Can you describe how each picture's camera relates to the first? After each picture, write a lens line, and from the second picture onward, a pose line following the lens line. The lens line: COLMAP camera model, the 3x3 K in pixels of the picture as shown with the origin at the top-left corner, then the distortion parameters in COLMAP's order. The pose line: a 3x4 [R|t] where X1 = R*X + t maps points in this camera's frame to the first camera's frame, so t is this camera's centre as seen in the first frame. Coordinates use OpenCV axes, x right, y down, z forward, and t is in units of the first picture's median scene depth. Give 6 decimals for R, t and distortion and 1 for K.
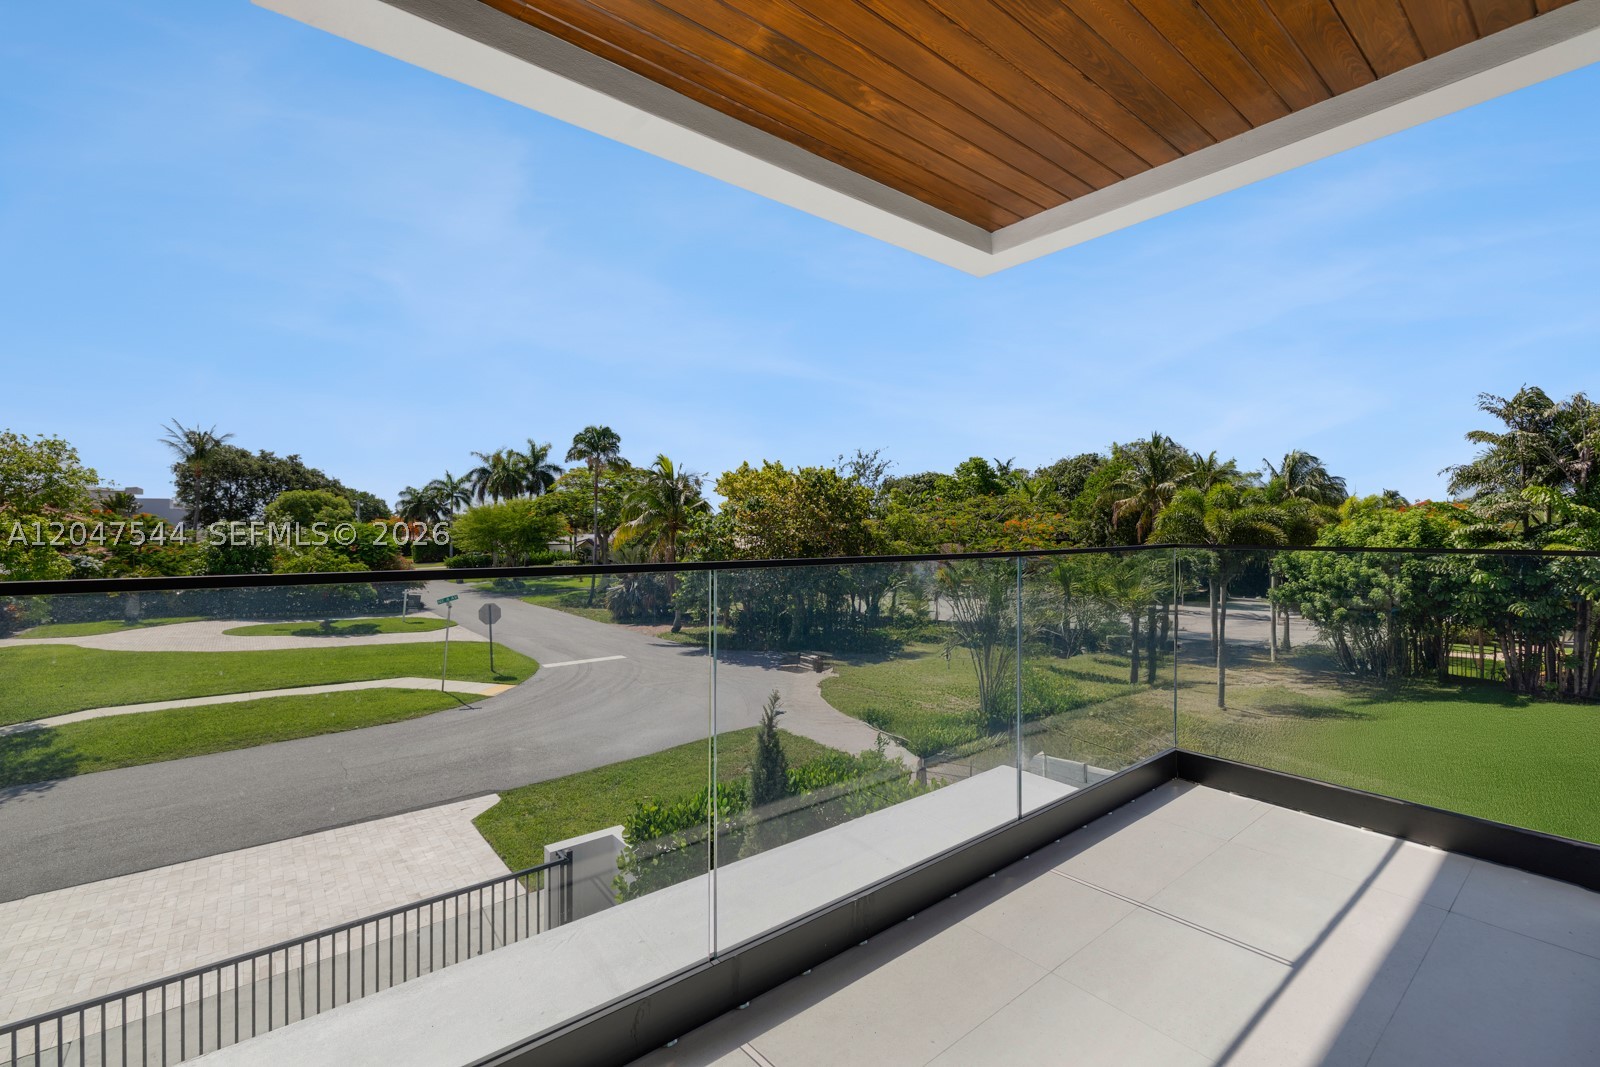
lens RADIAL K [[699.8, 0, 800.9], [0, 699.8, 527.7], [0, 0, 1]] dist [0.000301, 0.002550]
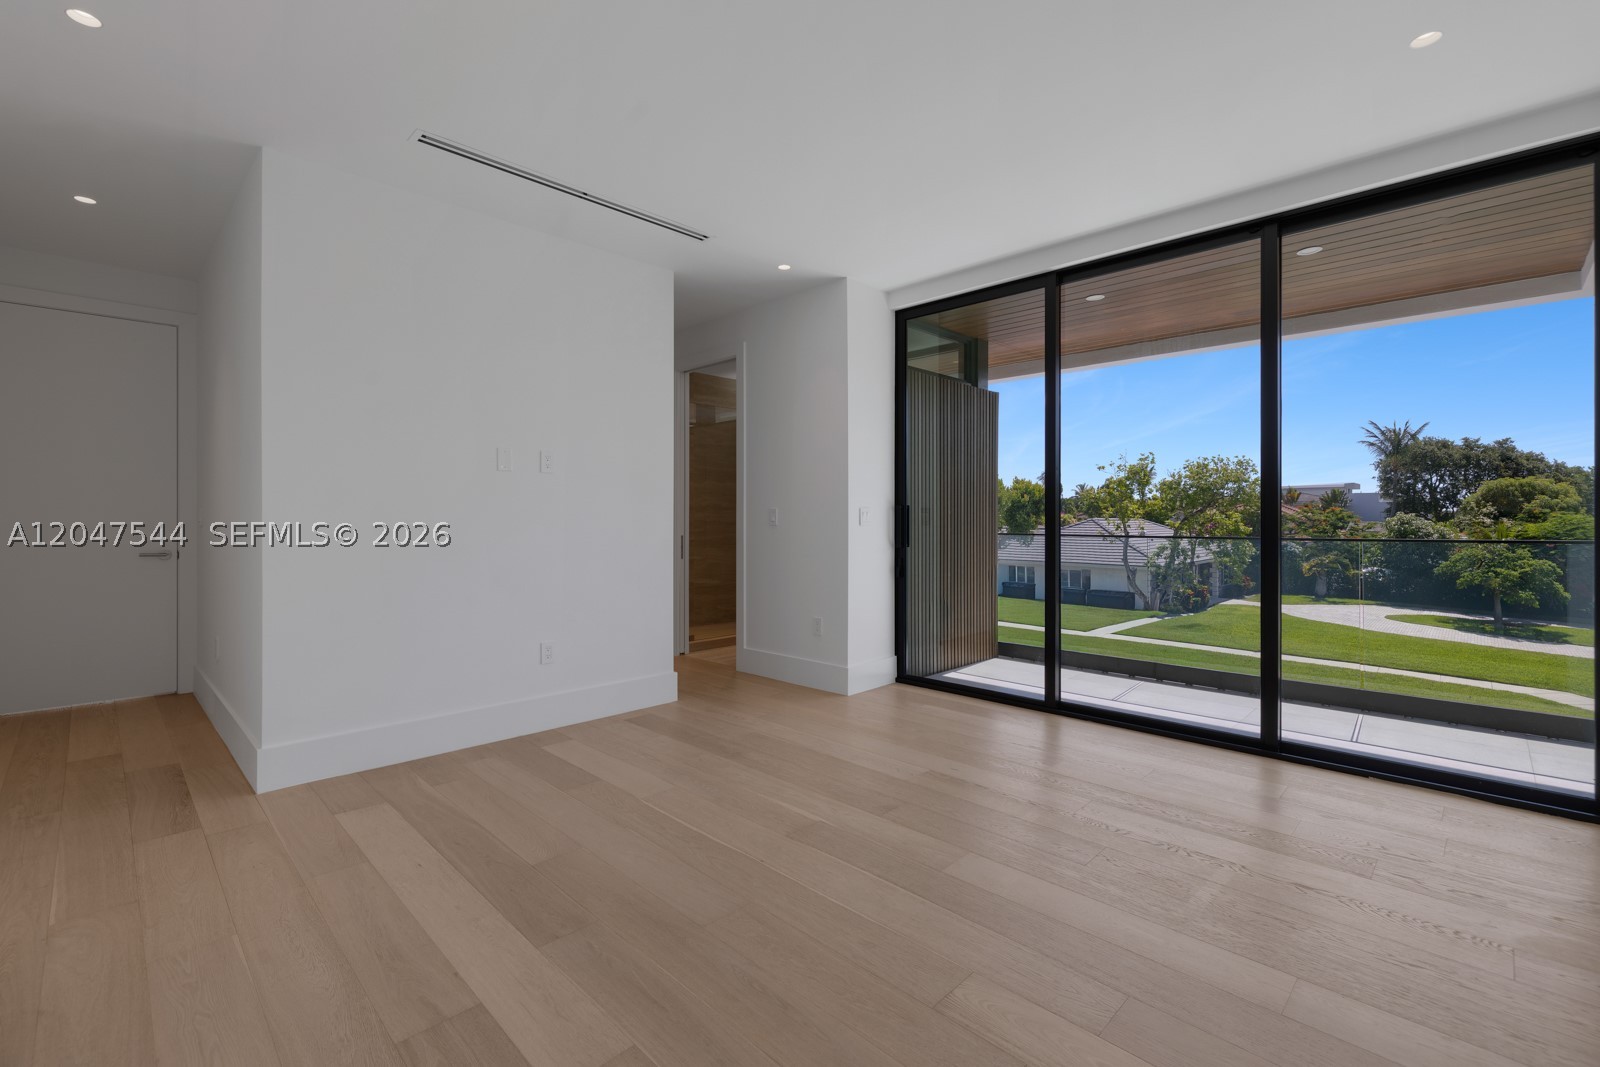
lens RADIAL K [[699.8, 0, 796.3], [0, 699.8, 521.2], [0, 0, 1]] dist [0.000301, 0.002550]
pose [[0.123318, 0.002047, -0.992365, 0.073011], [0.001141, 0.999997, 0.002205, -0.001191], [0.992367, -0.001404, 0.123315, -0.020001]]
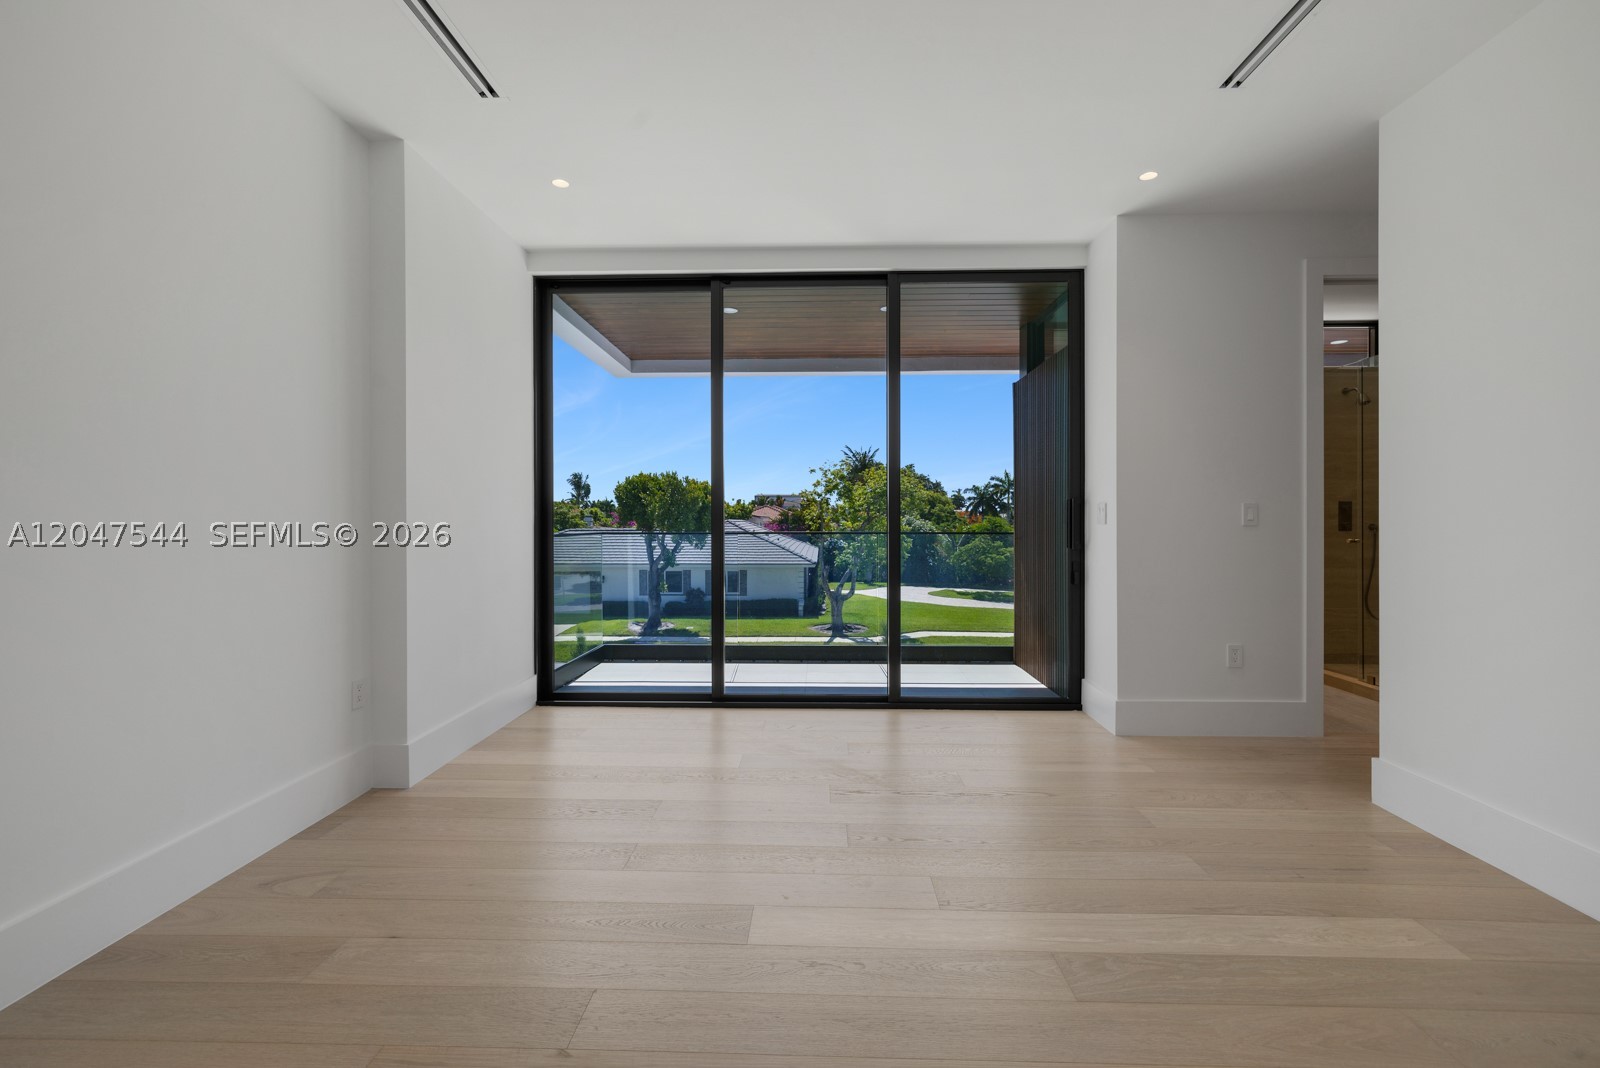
lens RADIAL K [[689.7, 0, 798.0], [0, 689.7, 521.9], [0, 0, 1]] dist [0.002462, 0.000552]
pose [[0.758416, -0.002432, -0.651767, -0.055136], [0.005149, 0.999984, 0.002260, -0.001111], [0.651751, -0.005070, 0.758416, -0.133075]]
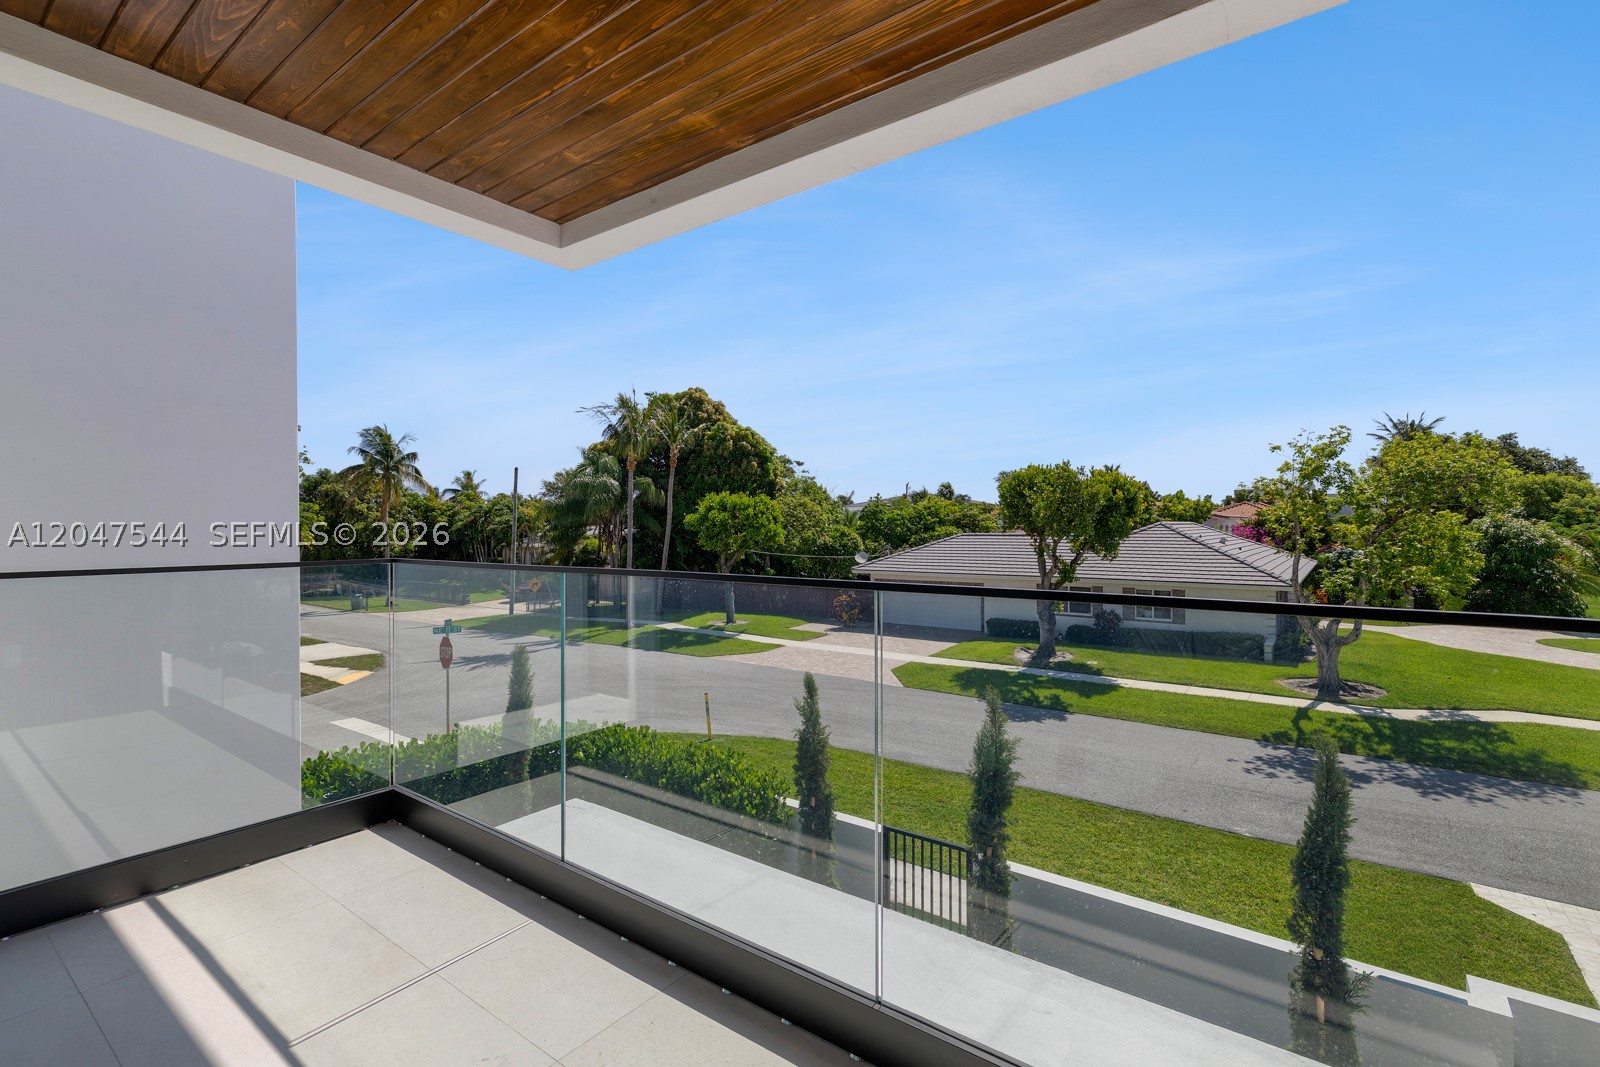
lens RADIAL K [[733.1, 0, 790.2], [0, 733.1, 538.6], [0, 0, 1]] dist [-0.000629, 0.002411]
pose [[0.239657, 0.015239, -0.970738, -0.084078], [0.009434, 0.999793, 0.018024, -0.002092], [0.970812, -0.013478, 0.239464, -0.064884]]
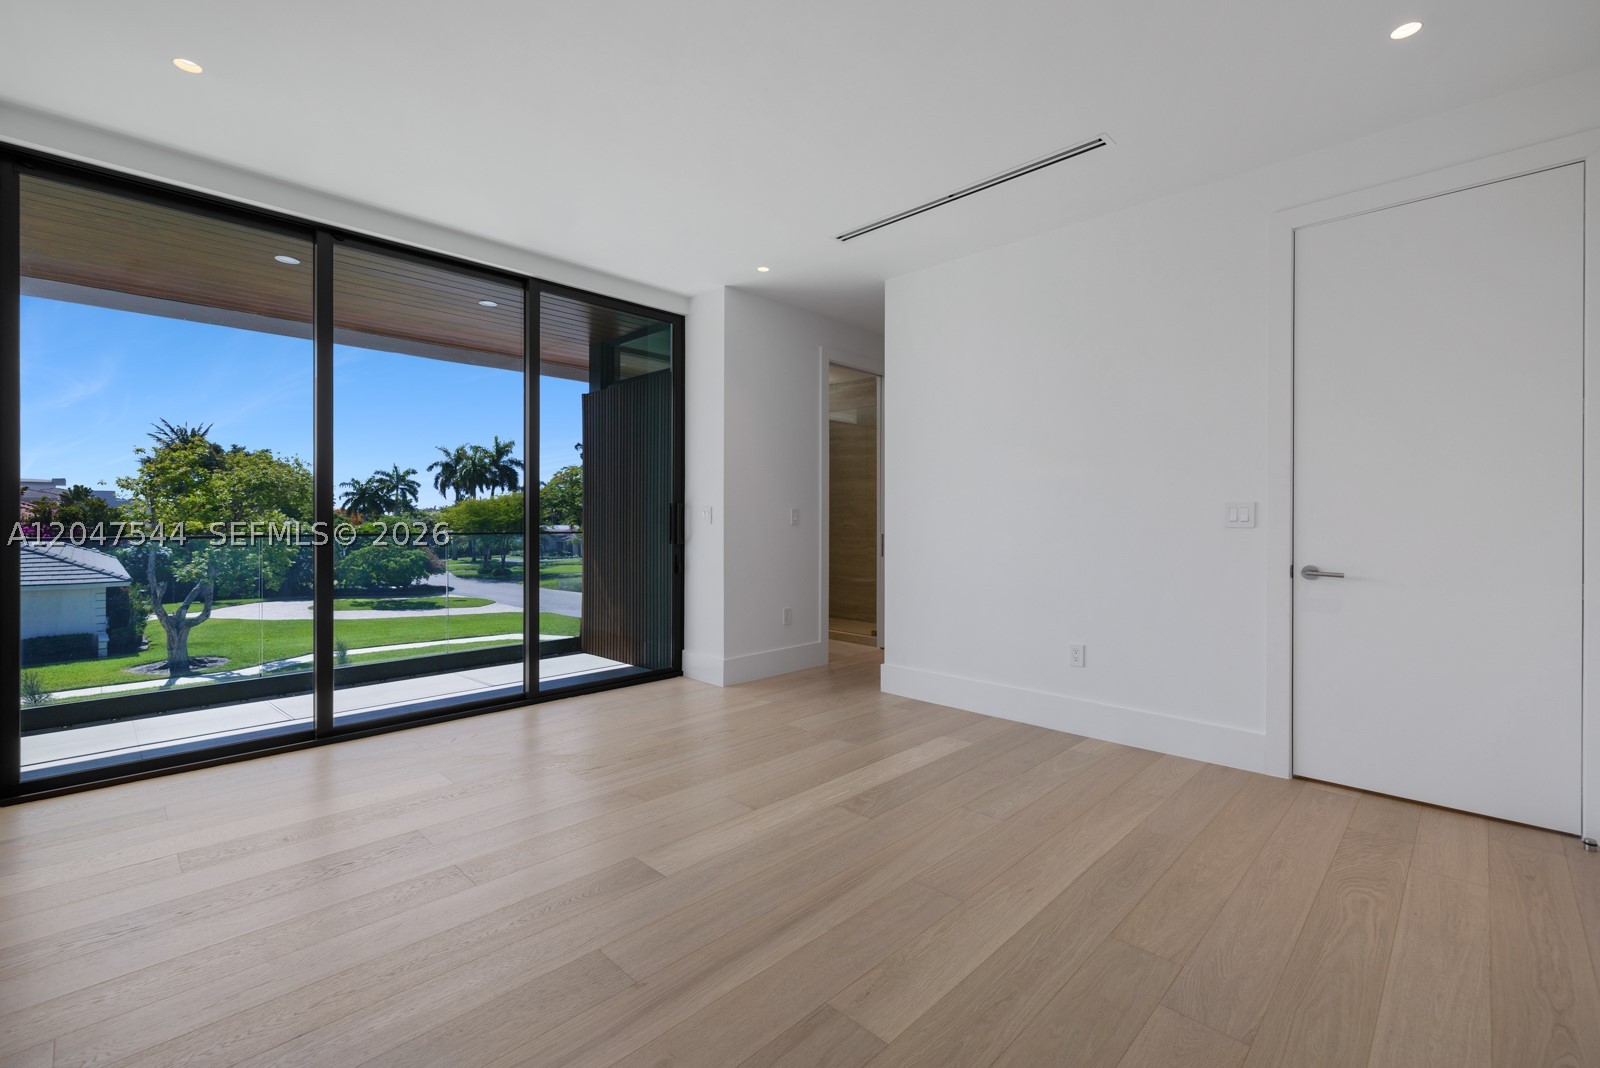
lens RADIAL K [[699.8, 0, 798.3], [0, 699.8, 524.5], [0, 0, 1]] dist [0.000301, 0.002550]
pose [[0.993229, -0.002947, 0.116134, -0.073273], [0.001855, 0.999953, 0.009513, -0.001293], [-0.116157, -0.009233, 0.993188, -0.148119]]
